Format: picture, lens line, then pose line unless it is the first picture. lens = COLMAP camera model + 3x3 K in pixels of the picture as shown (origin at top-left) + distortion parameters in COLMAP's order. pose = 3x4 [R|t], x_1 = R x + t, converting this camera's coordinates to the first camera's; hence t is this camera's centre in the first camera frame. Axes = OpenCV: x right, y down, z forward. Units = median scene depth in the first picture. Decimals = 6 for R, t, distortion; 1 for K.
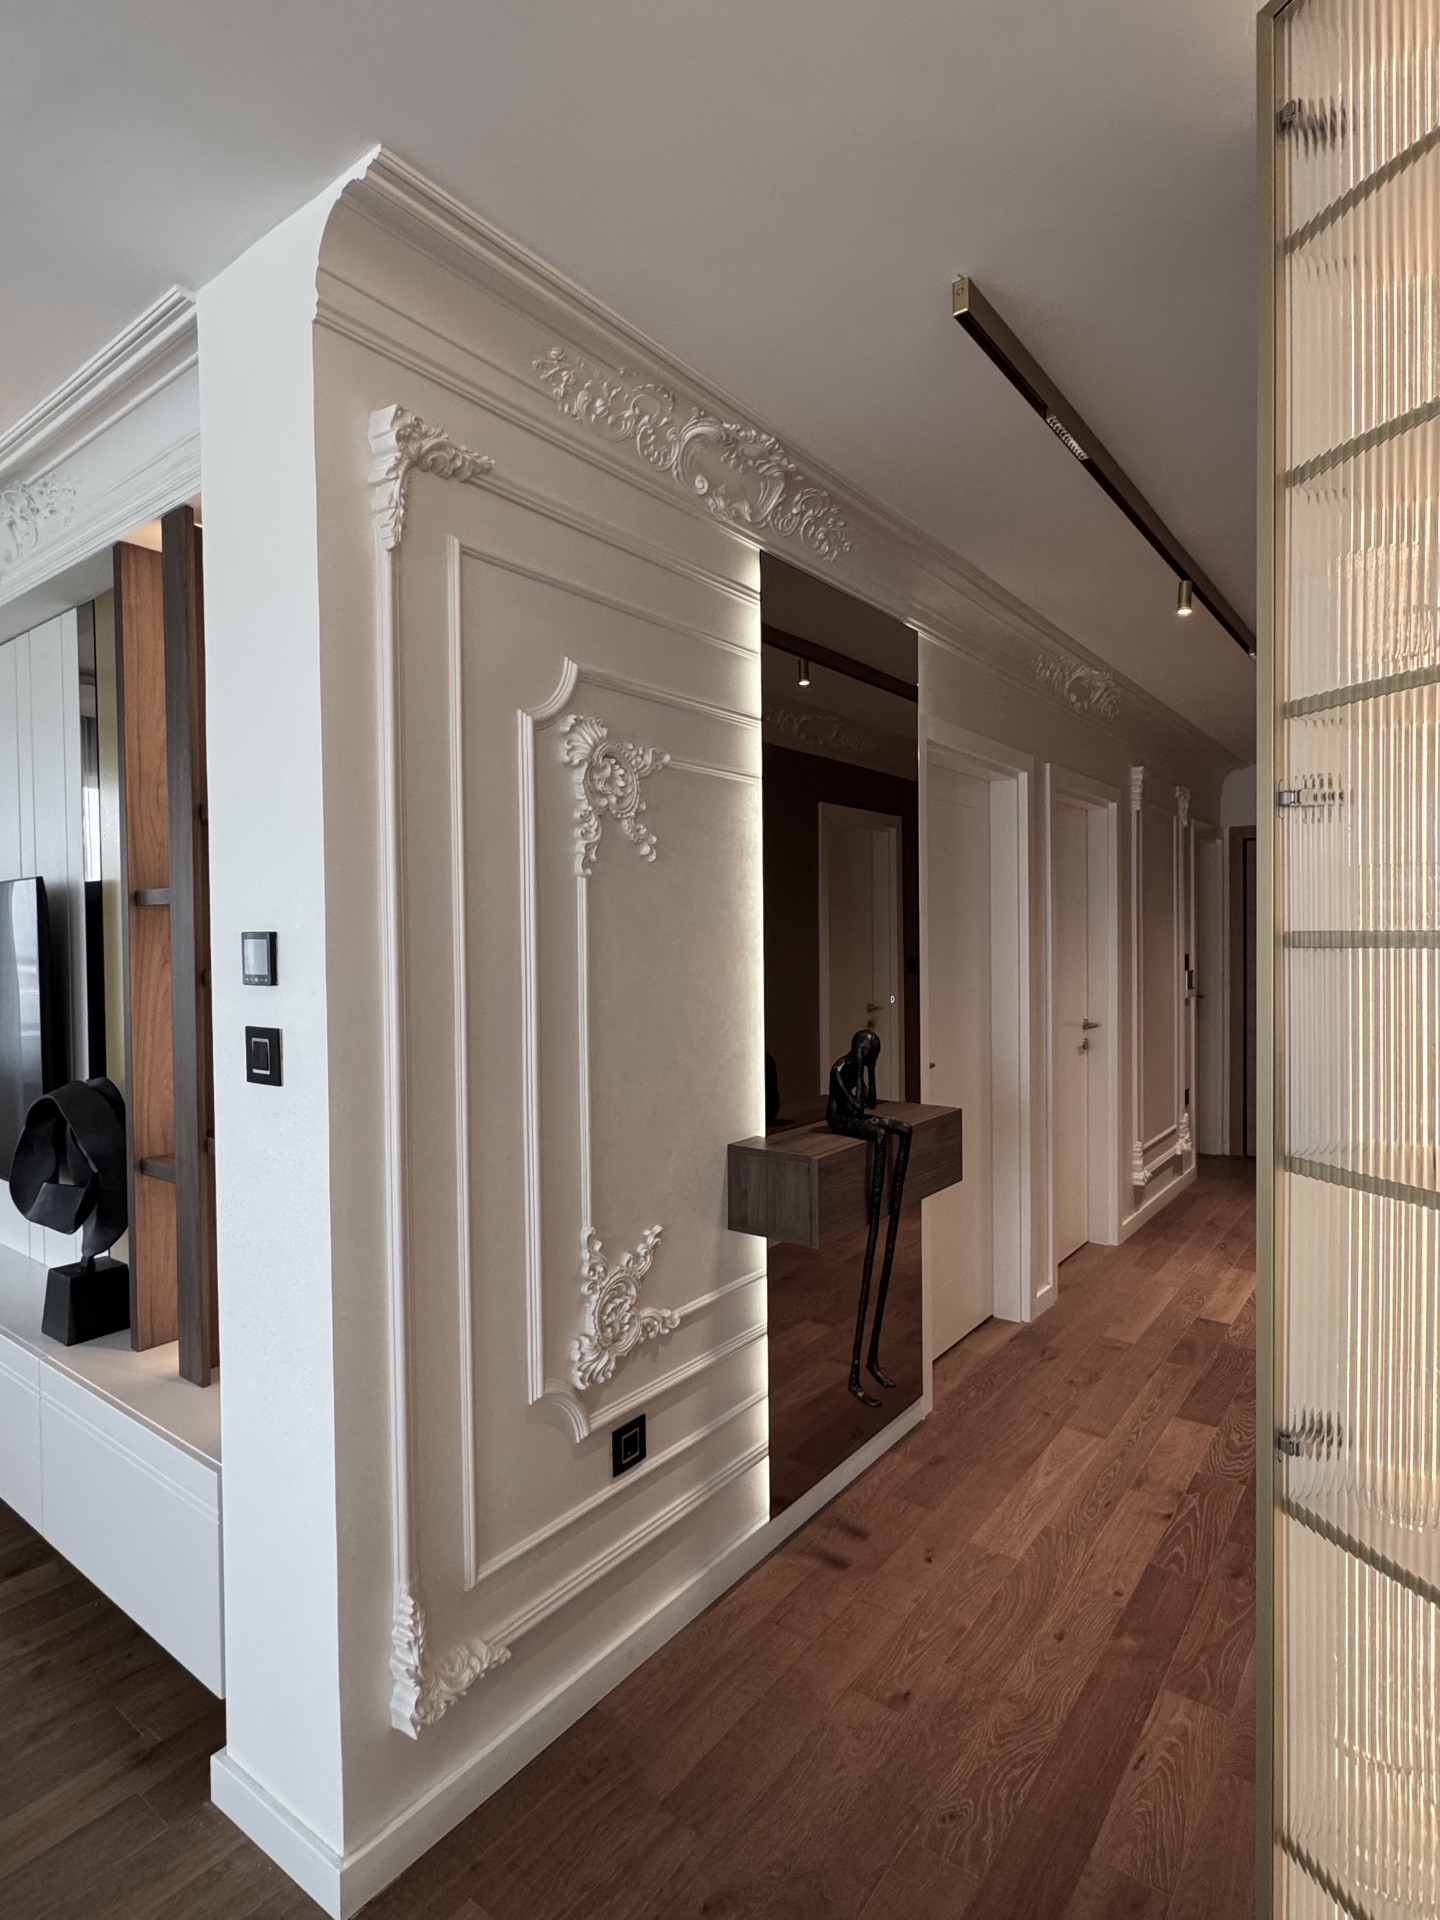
lens RADIAL K [[999.9, 0, 718.3], [0, 999.9, 955.1], [0, 0, 1]] dist [-0.003369, 0.001255]
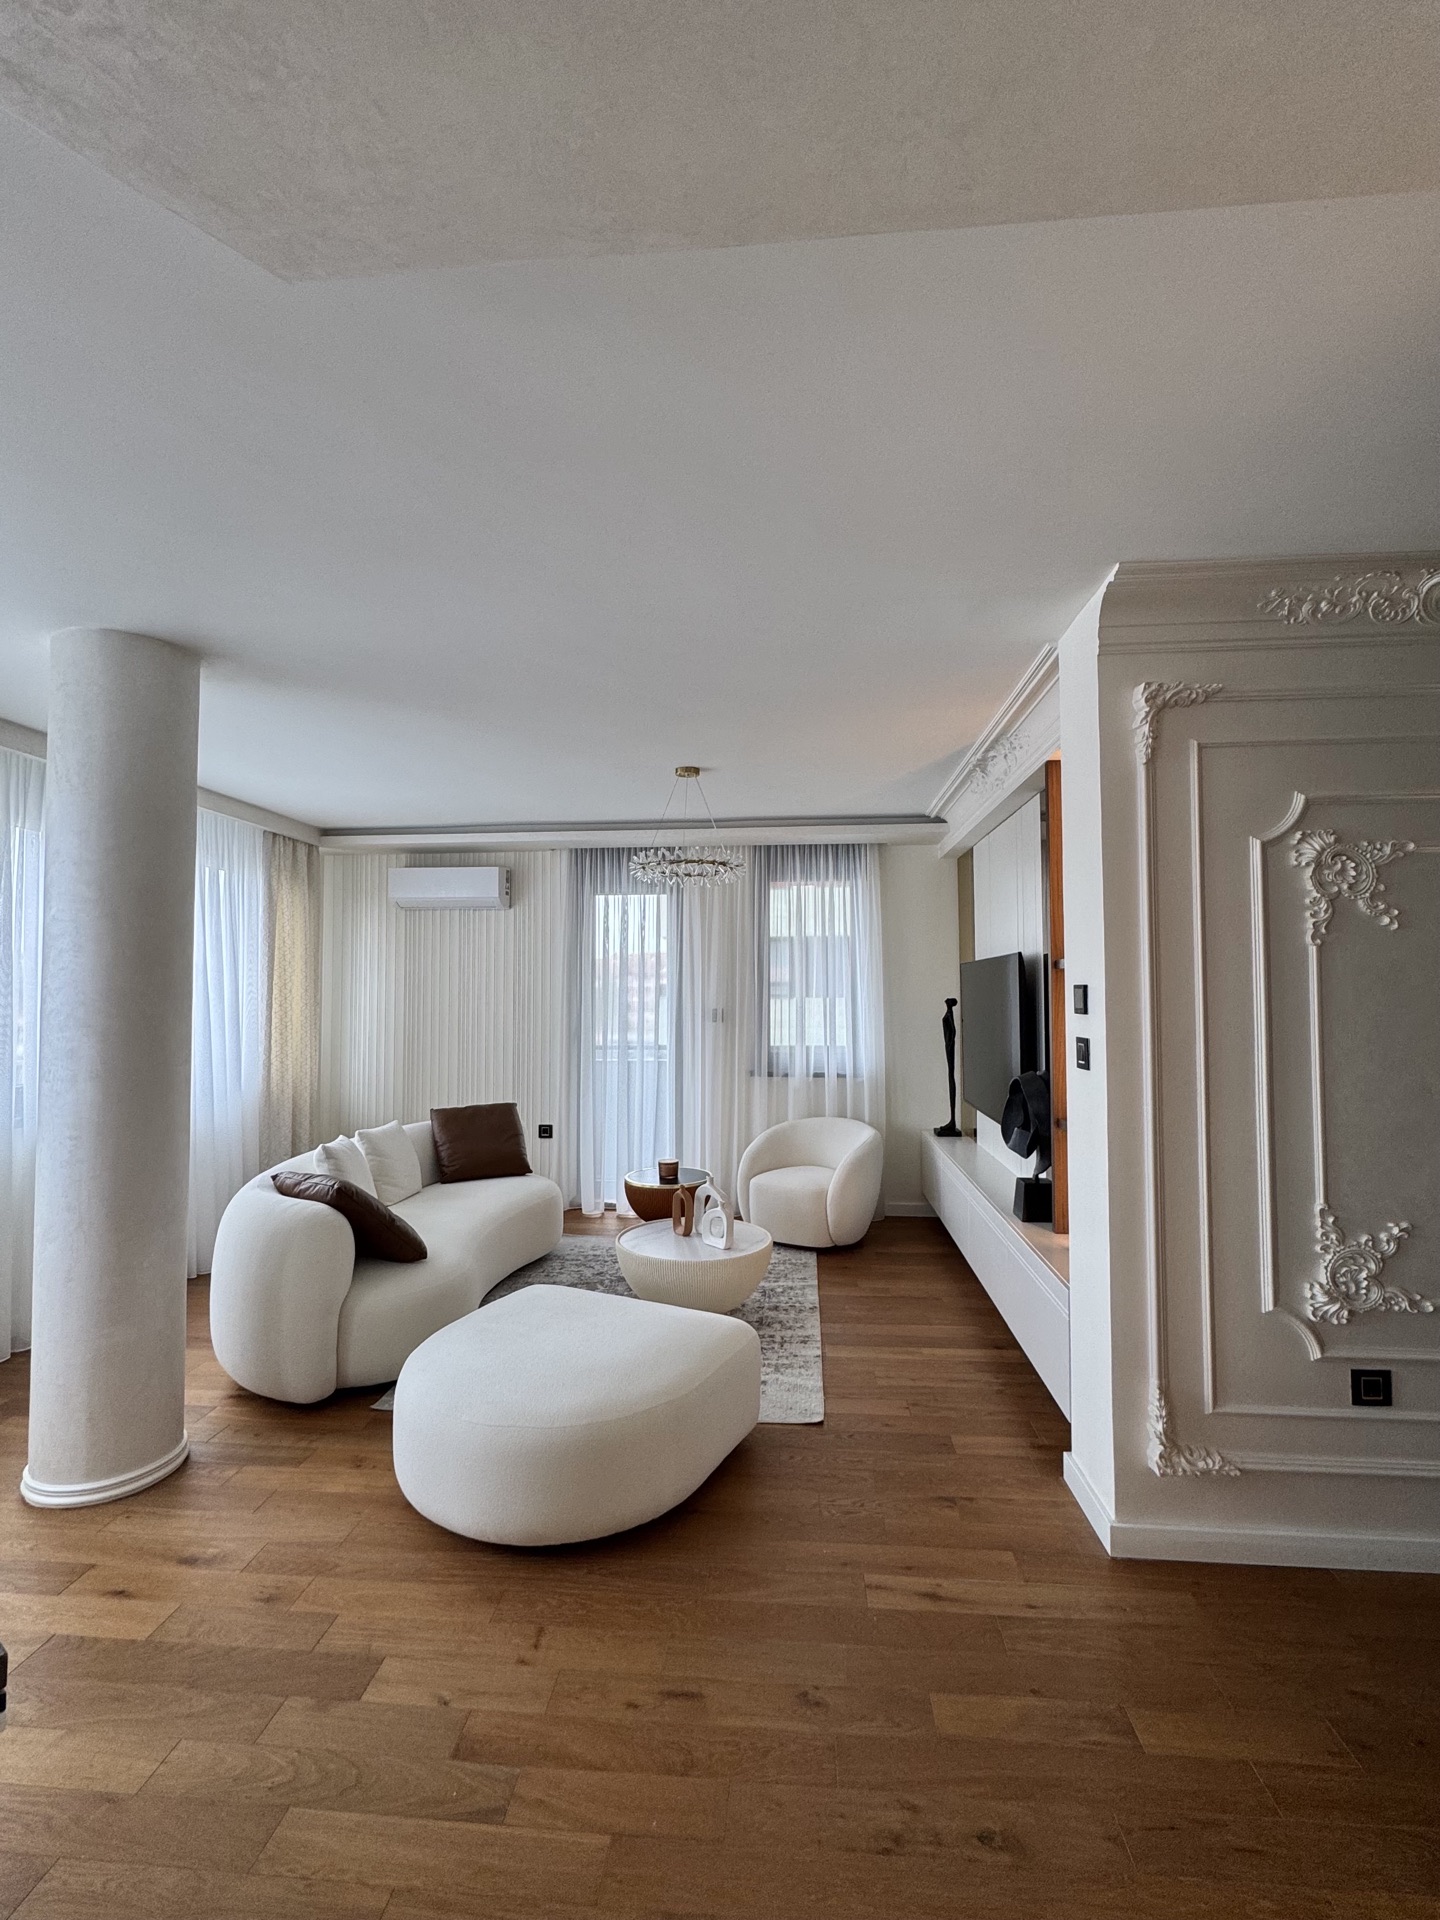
lens RADIAL K [[891.7, 0, 719.6], [0, 891.7, 958.1], [0, 0, 1]] dist [-0.000537, 0.000041]
pose [[0.533078, -0.022314, -0.845772, 0.468798], [-0.021031, 0.998994, -0.039611, 0.005317], [0.845805, 0.038903, 0.532073, -0.349105]]
